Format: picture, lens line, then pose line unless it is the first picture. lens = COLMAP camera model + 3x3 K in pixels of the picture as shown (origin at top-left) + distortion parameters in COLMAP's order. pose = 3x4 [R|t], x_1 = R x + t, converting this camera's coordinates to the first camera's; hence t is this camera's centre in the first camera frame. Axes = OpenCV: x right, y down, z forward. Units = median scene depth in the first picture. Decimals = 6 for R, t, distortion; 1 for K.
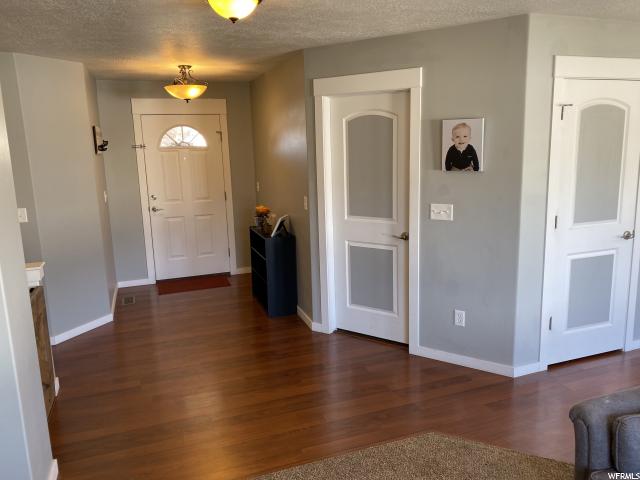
lens RADIAL K [[489.5, 0, 325.4], [0, 489.5, 234.6], [0, 0, 1]] dist [0.033202, -0.010027]
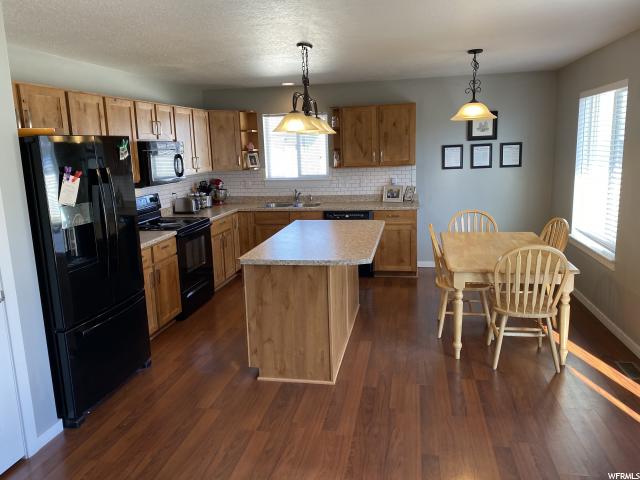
lens RADIAL K [[489.5, 0, 325.4], [0, 489.5, 234.6], [0, 0, 1]] dist [0.033202, -0.010027]
pose [[0.507691, -0.143600, 0.849488, 0.262058], [0.175372, 0.982593, 0.061291, -0.045904], [-0.843502, 0.117860, 0.524036, 0.233010]]
